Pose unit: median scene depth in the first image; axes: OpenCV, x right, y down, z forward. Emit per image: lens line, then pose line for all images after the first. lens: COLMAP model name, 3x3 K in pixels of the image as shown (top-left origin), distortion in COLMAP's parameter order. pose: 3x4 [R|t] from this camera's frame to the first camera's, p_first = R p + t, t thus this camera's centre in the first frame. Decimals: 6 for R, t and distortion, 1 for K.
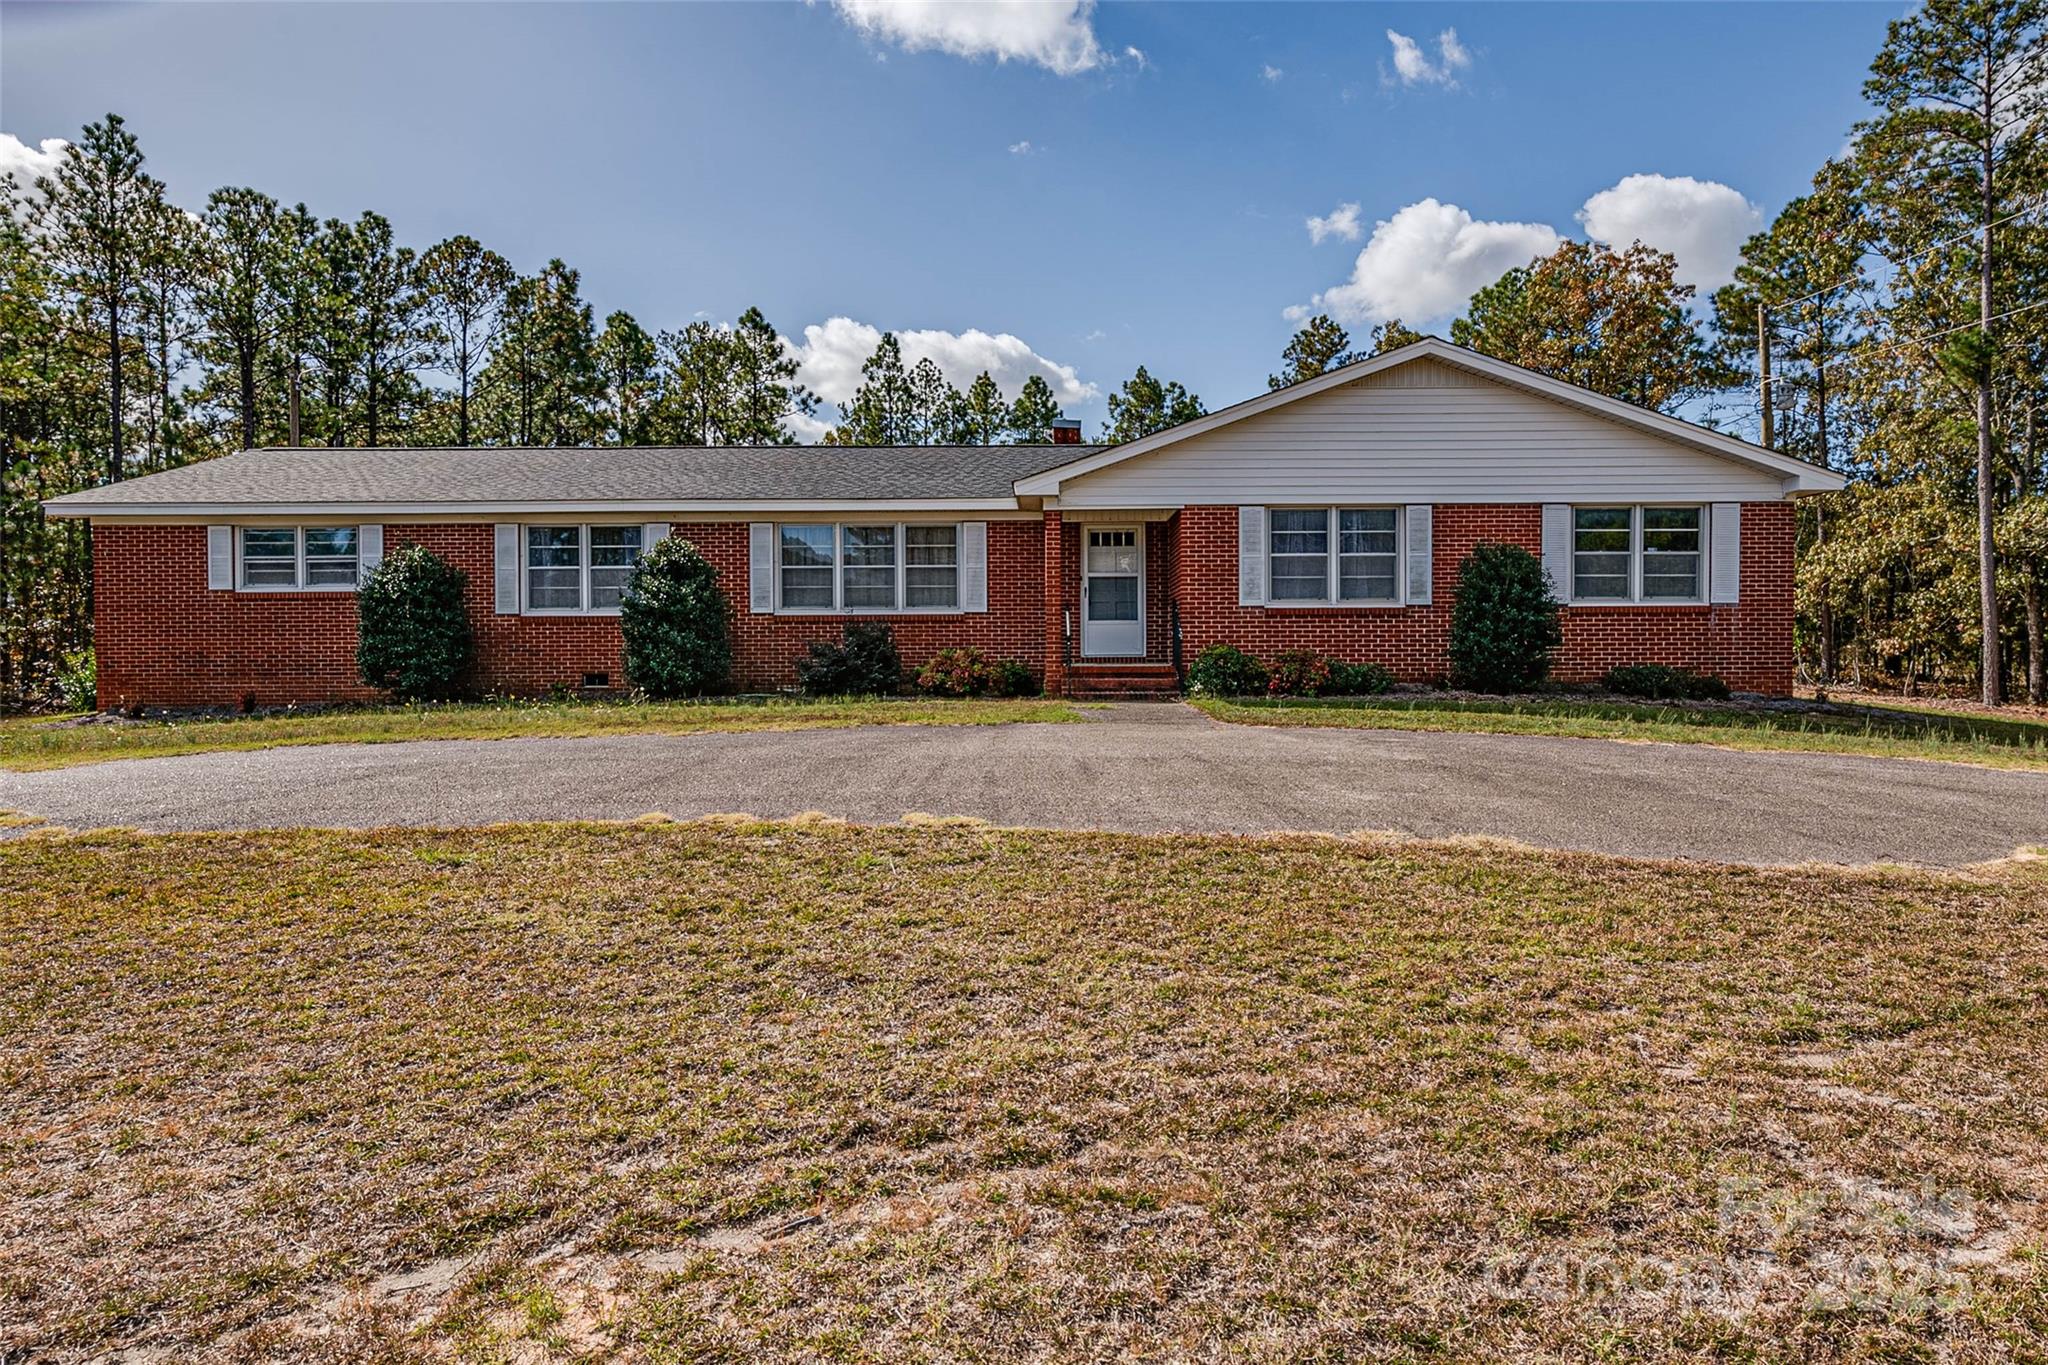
lens RADIAL K [[1227.7, 0, 1038.0], [0, 1227.7, 669.9], [0, 0, 1]] dist [0.011545, -0.002209]
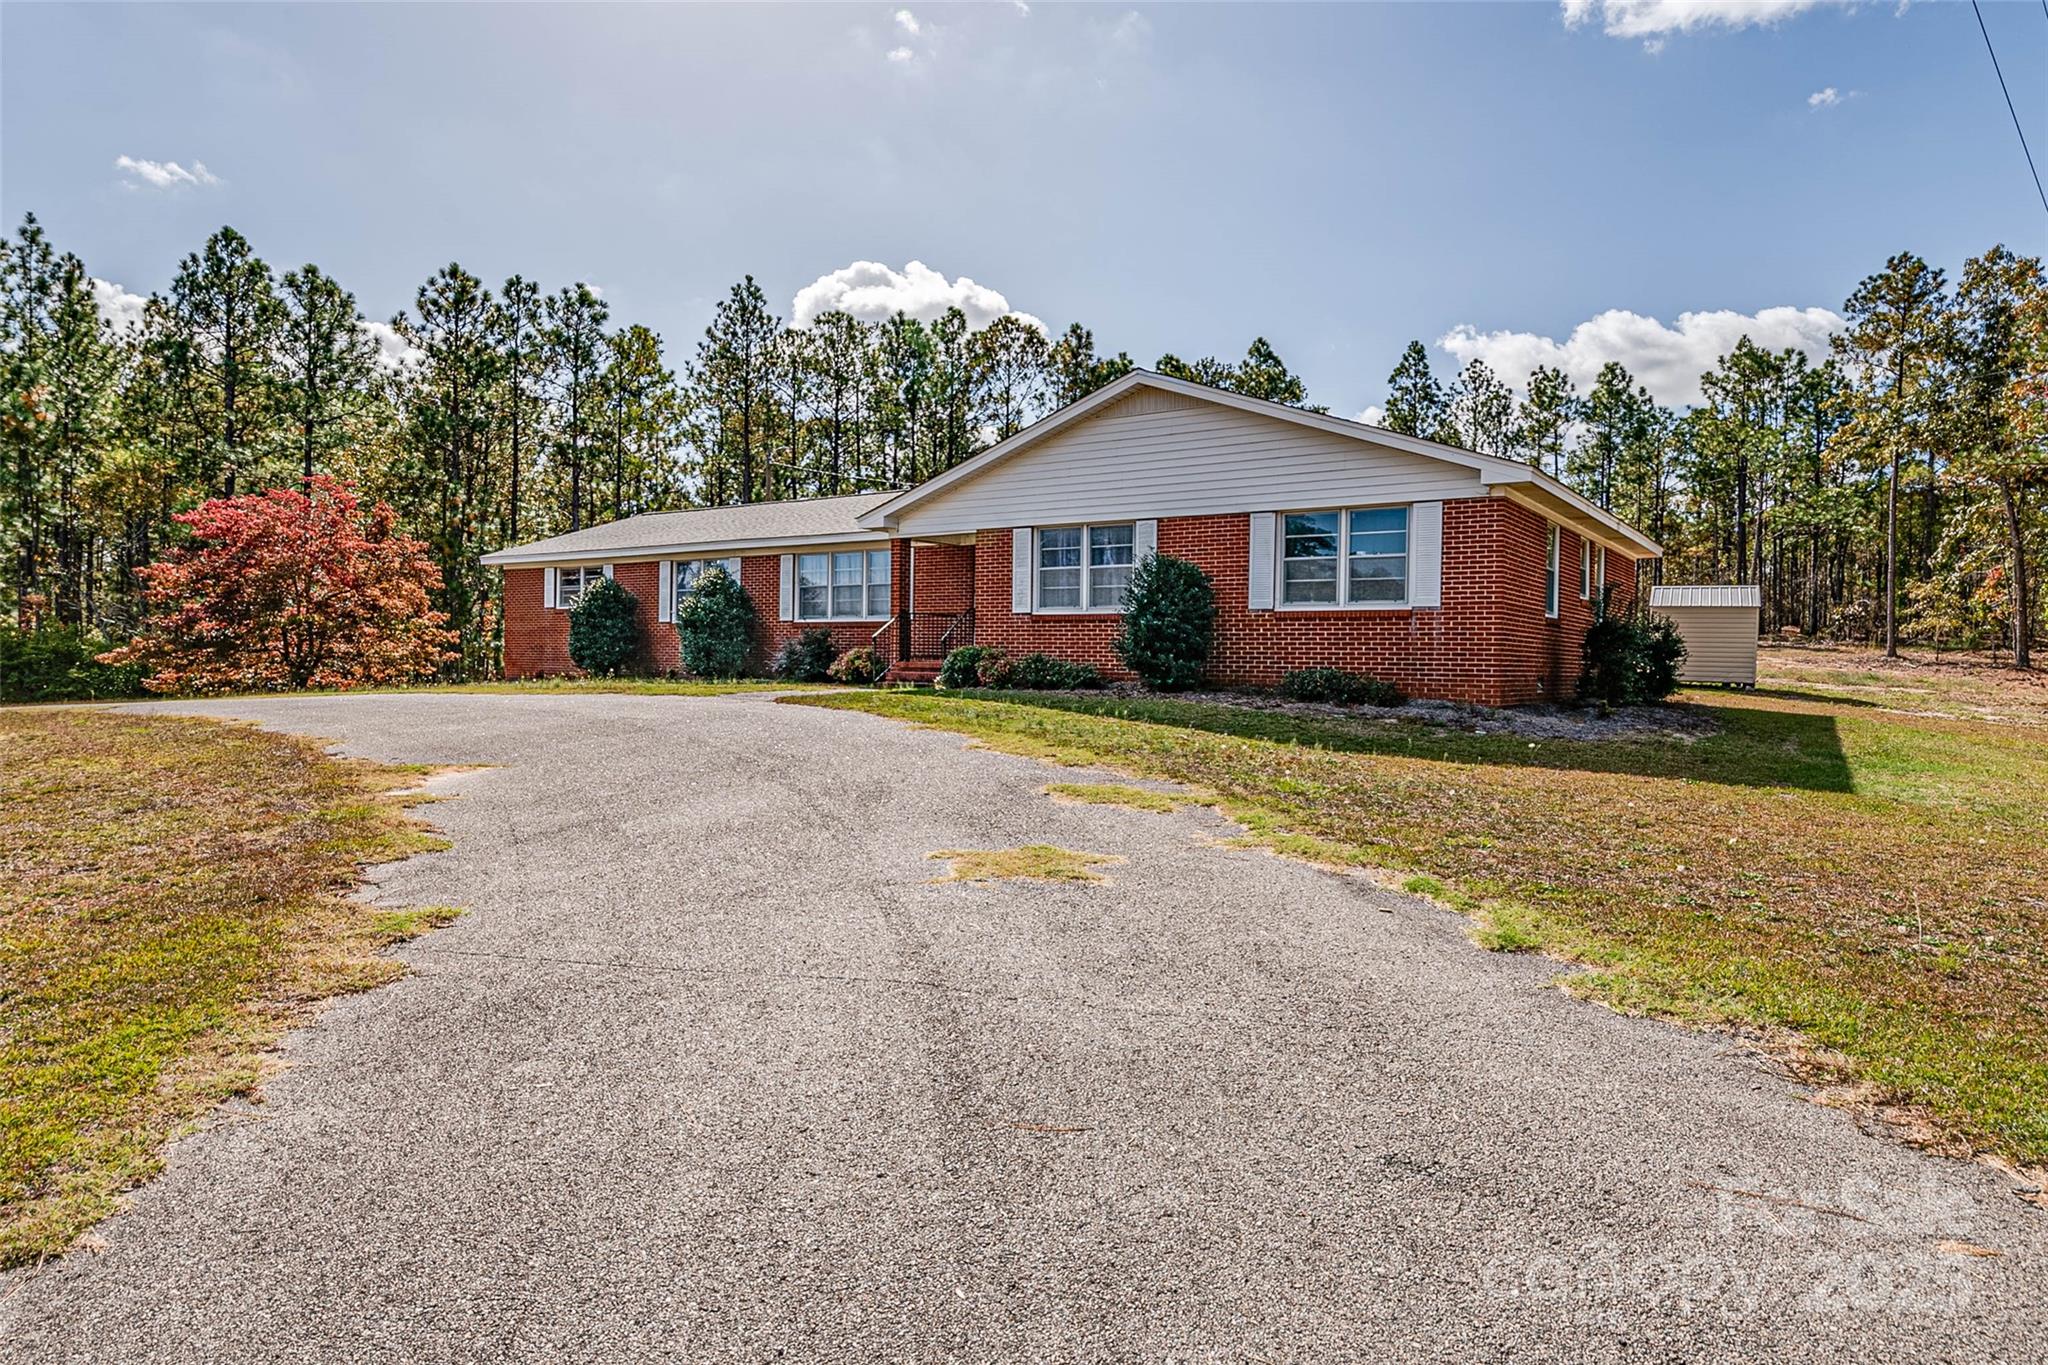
lens RADIAL K [[1227.7, 0, 1026.8], [0, 1227.7, 669.6], [0, 0, 1]] dist [0.011545, -0.002209]
pose [[0.822973, 0.019186, -0.567757, 0.768931], [-0.024664, 0.999694, -0.001969, 0.004037], [0.567545, 0.015623, 0.823194, 0.034752]]
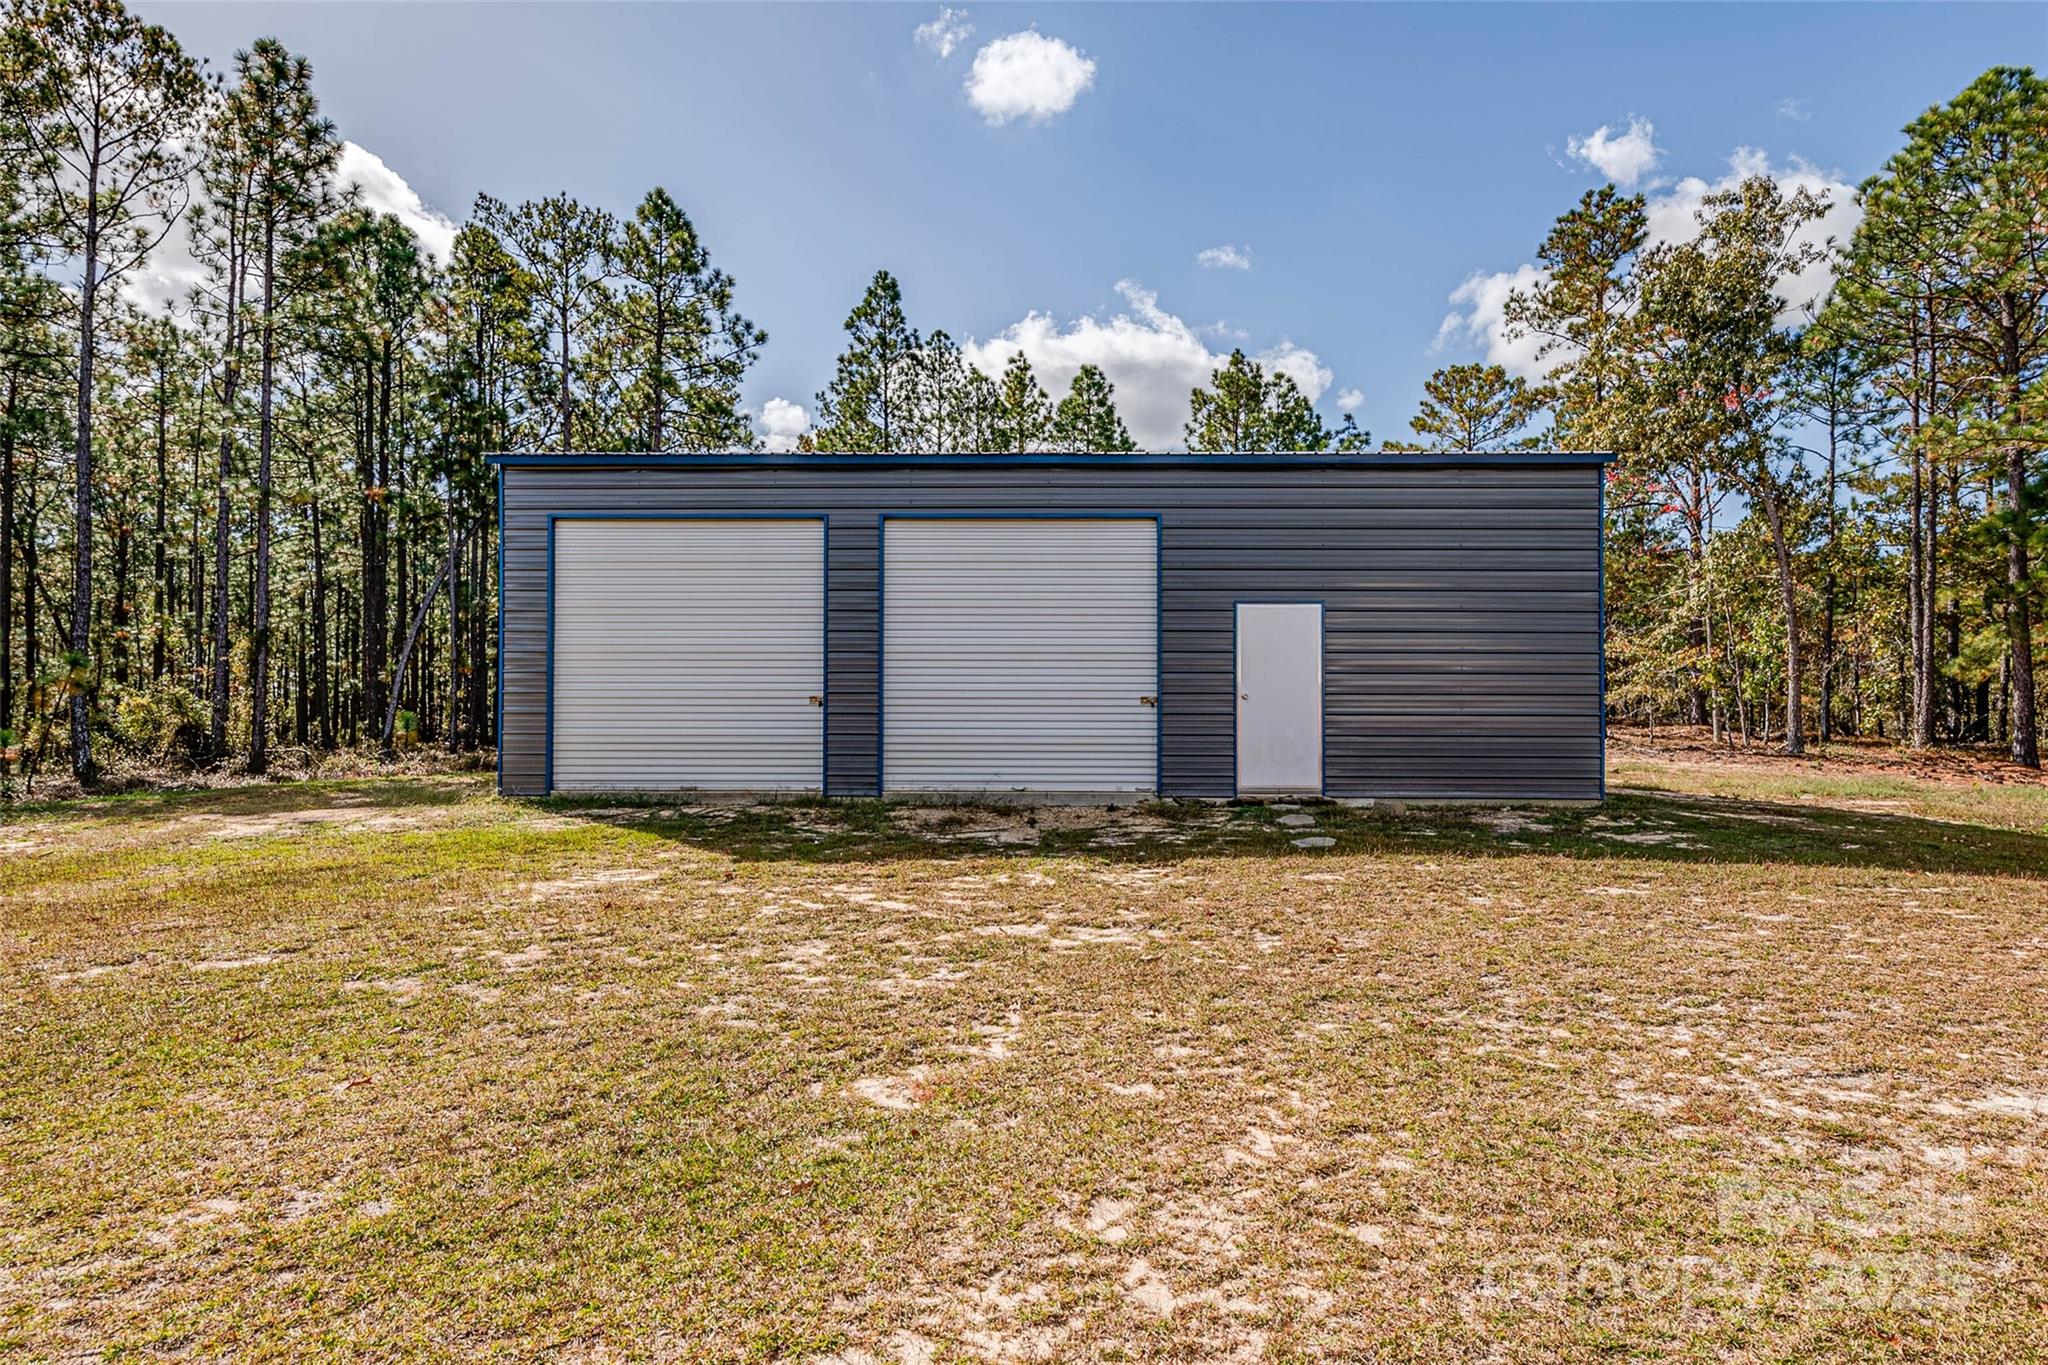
lens RADIAL K [[1129.4, 0, 1046.3], [0, 1129.4, 720.3], [0, 0, 1]] dist [0.006404, 0.001312]
pose [[0.999979, 0.006339, -0.001302, -0.122246], [-0.006368, 0.999714, -0.023073, -0.055001], [0.001156, 0.023080, 0.999733, 1.563724]]
